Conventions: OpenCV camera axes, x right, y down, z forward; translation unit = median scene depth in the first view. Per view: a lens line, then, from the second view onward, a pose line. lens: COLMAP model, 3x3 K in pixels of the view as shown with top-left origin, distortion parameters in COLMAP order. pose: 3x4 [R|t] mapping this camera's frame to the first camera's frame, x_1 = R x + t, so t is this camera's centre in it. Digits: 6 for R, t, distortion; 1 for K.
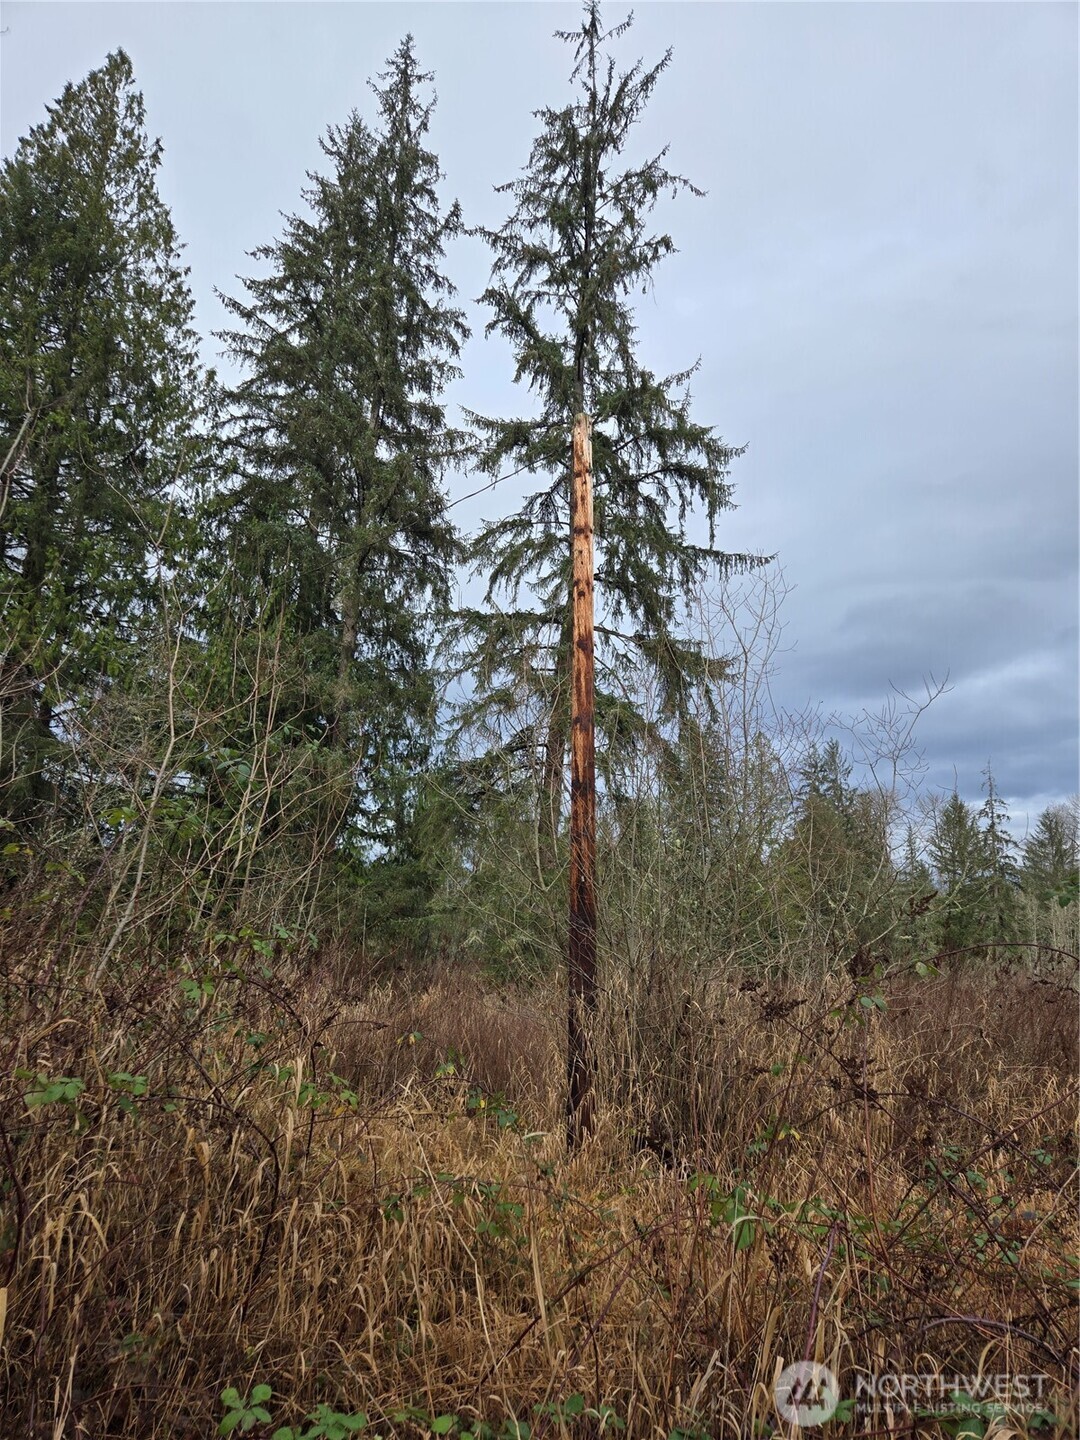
lens RADIAL K [[944.7, 0, 548.5], [0, 944.7, 726.6], [0, 0, 1]] dist [0.087109, -0.074544]
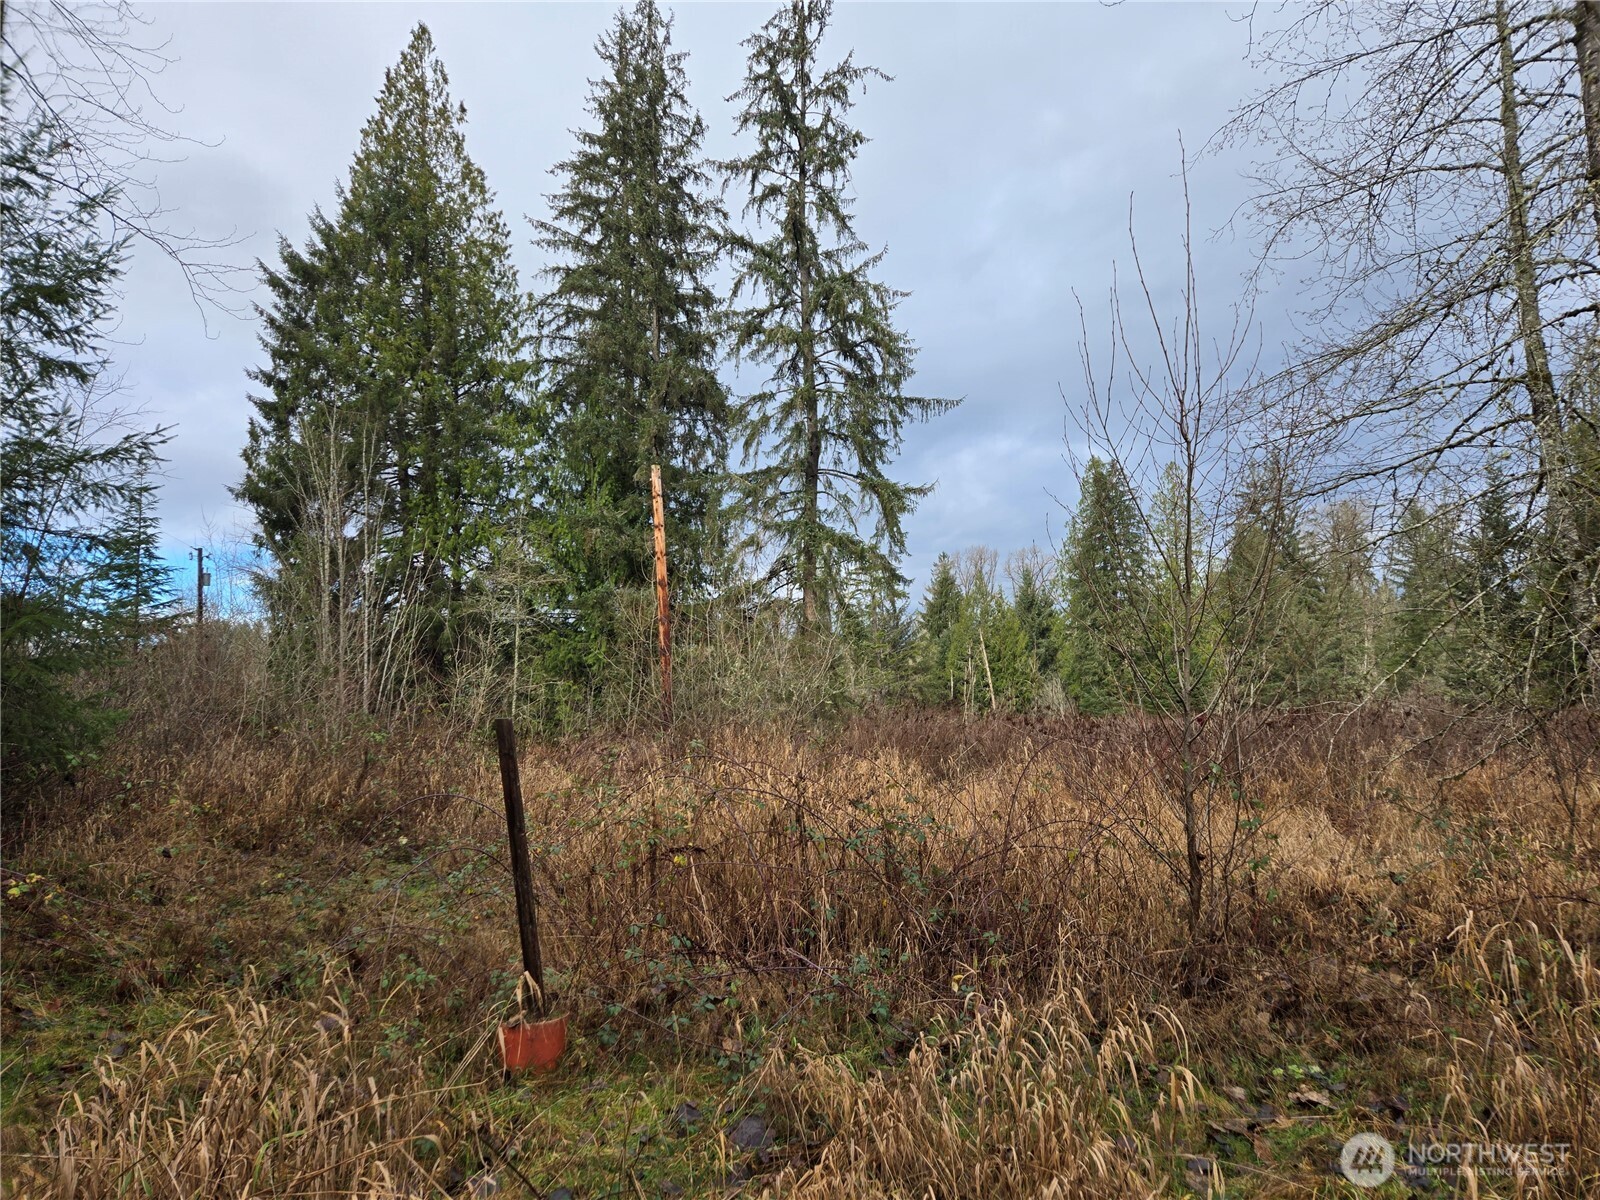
lens RADIAL K [[1057.8, 0, 832.6], [0, 1057.8, 616.4], [0, 0, 1]] dist [0.093744, -0.055225]
pose [[0.978036, -0.088981, -0.188486, 0.272451], [0.116594, 0.983138, 0.140875, -0.100172], [0.172773, -0.159757, 0.971919, -0.385302]]
